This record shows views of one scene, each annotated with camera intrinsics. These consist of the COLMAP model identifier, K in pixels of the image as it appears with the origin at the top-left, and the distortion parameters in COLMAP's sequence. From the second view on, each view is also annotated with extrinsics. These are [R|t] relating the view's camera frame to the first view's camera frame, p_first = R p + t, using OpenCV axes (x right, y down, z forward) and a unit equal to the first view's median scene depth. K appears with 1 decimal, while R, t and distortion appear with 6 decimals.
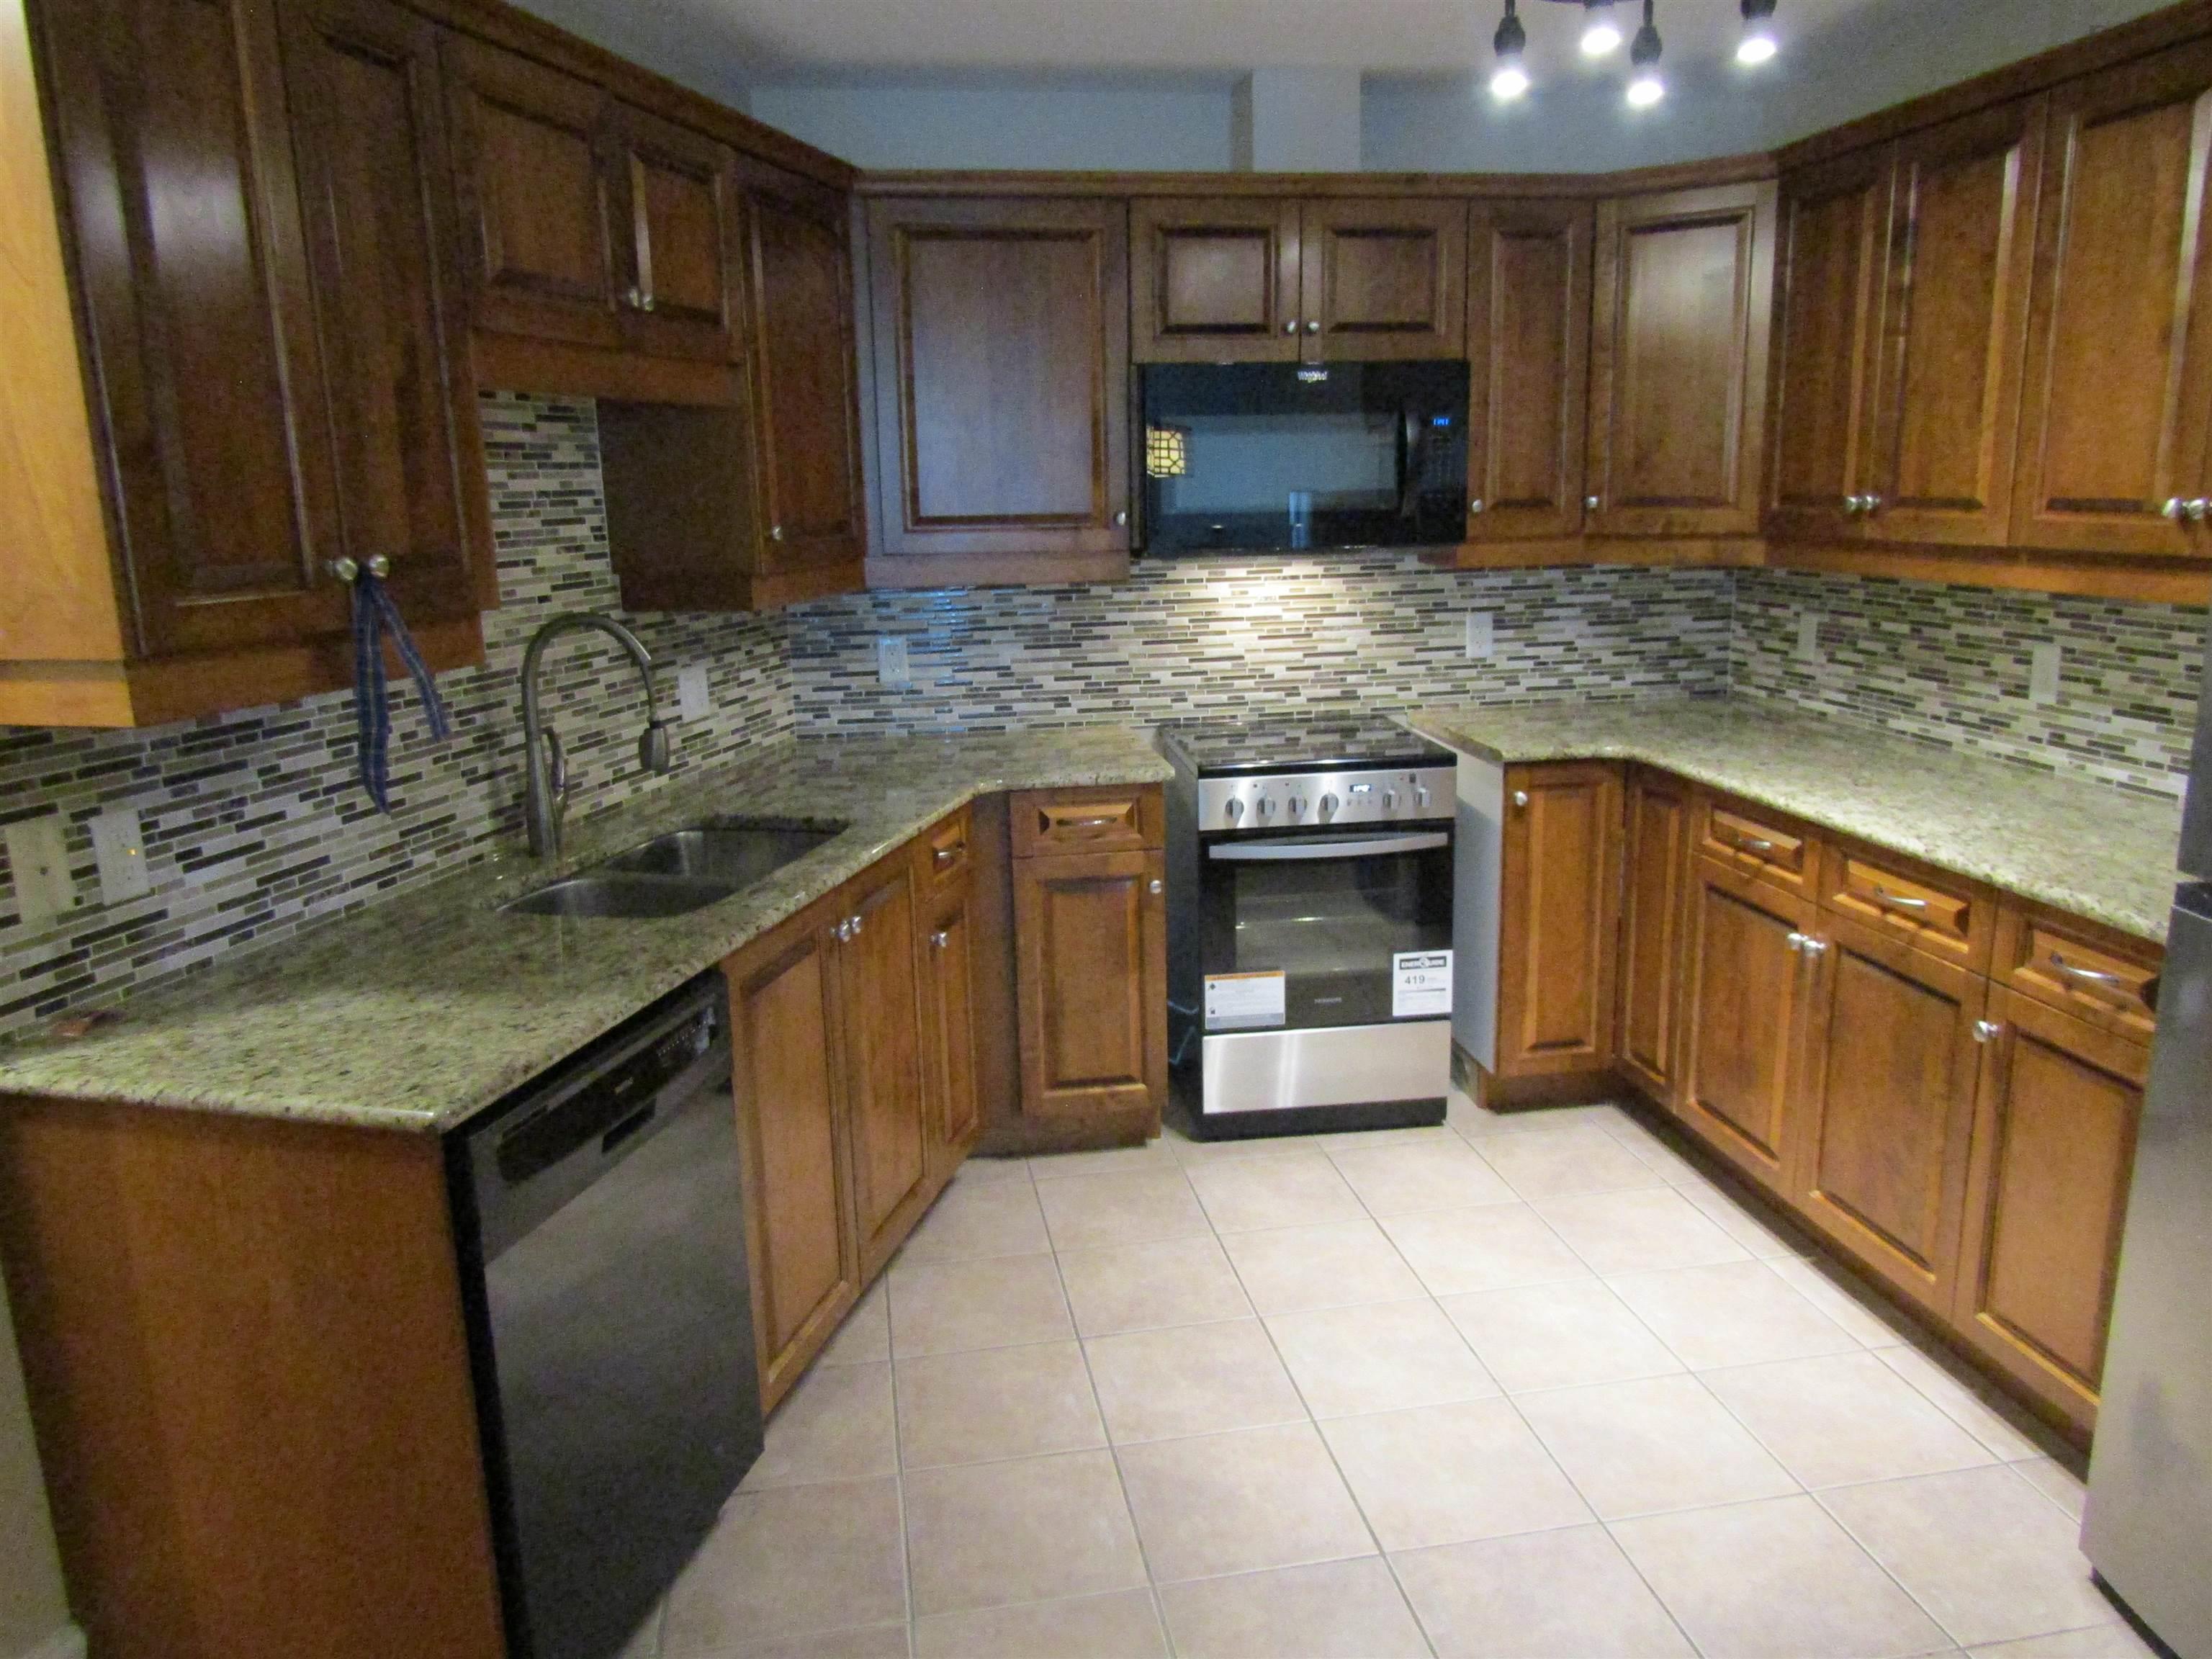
lens RADIAL K [[1560.4, 0, 1112.5], [0, 1560.4, 839.1], [0, 0, 1]] dist [-0.015044, 0.002962]
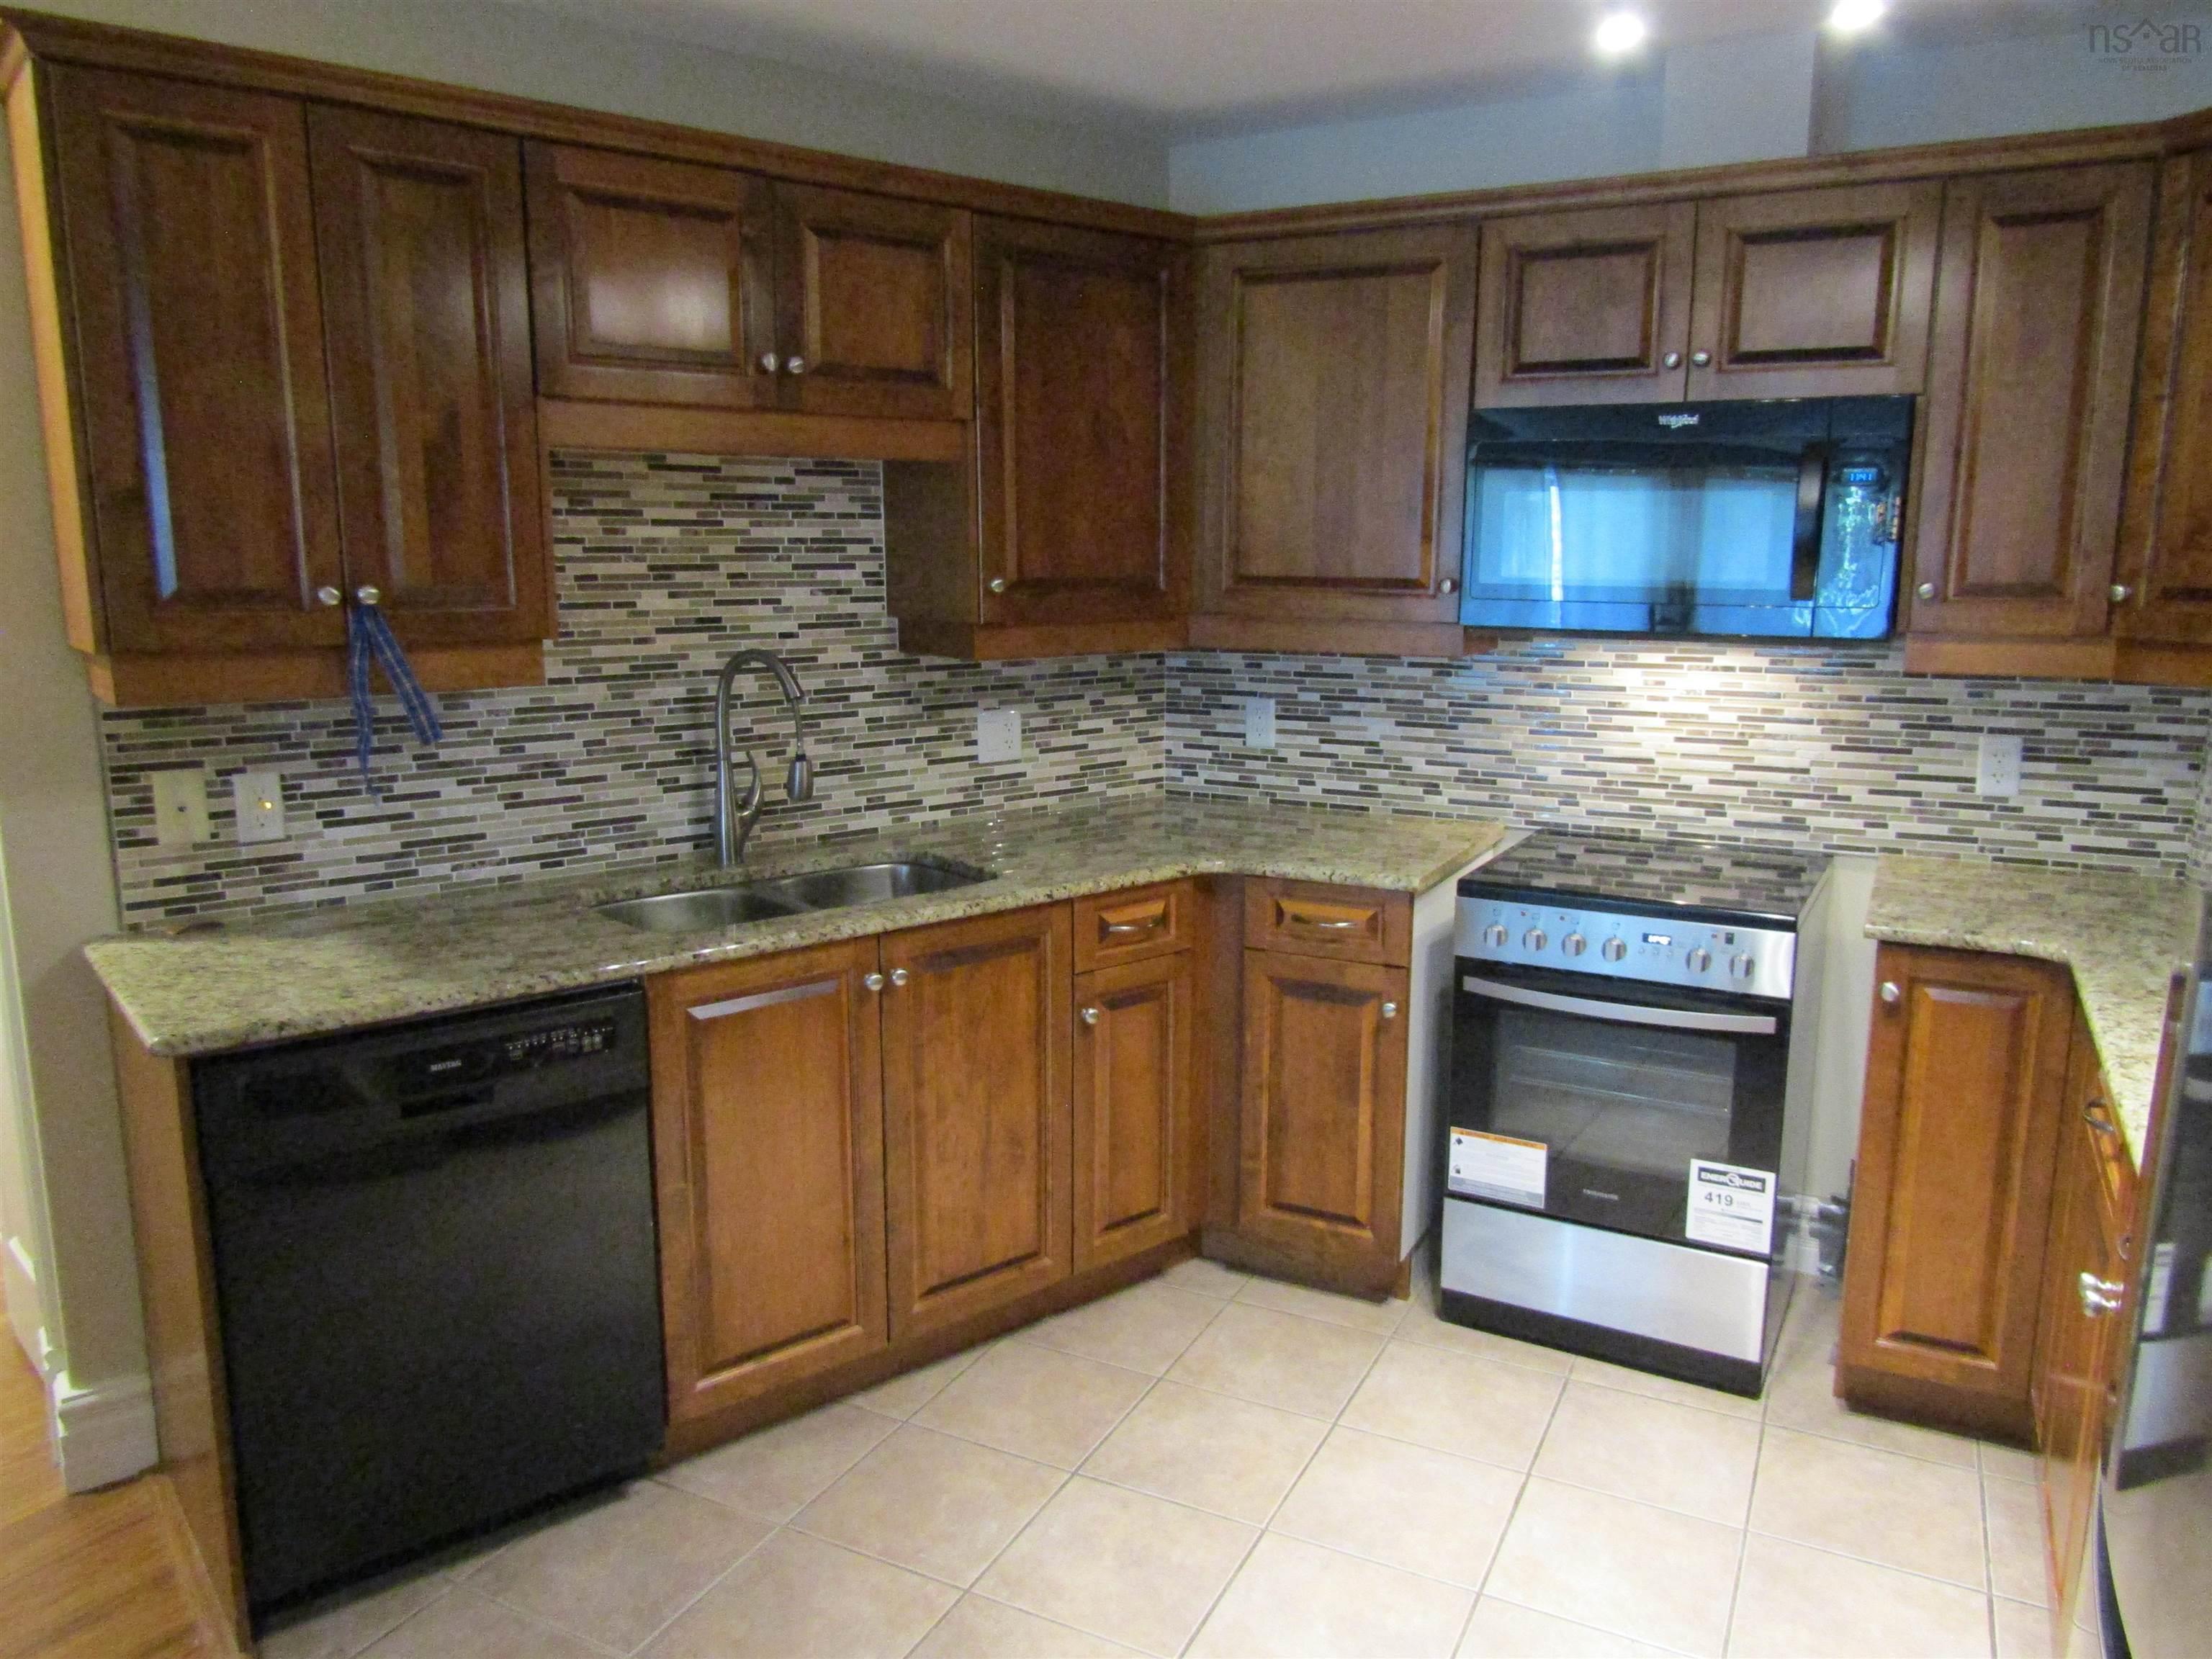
lens RADIAL K [[1560.4, 0, 1115.6], [0, 1560.4, 838.6], [0, 0, 1]] dist [-0.015044, 0.002962]
pose [[0.801271, 0.135848, -0.582675, 0.384253], [-0.154381, 0.987847, 0.018013, -0.053511], [0.578041, 0.075520, 0.812506, 0.196179]]
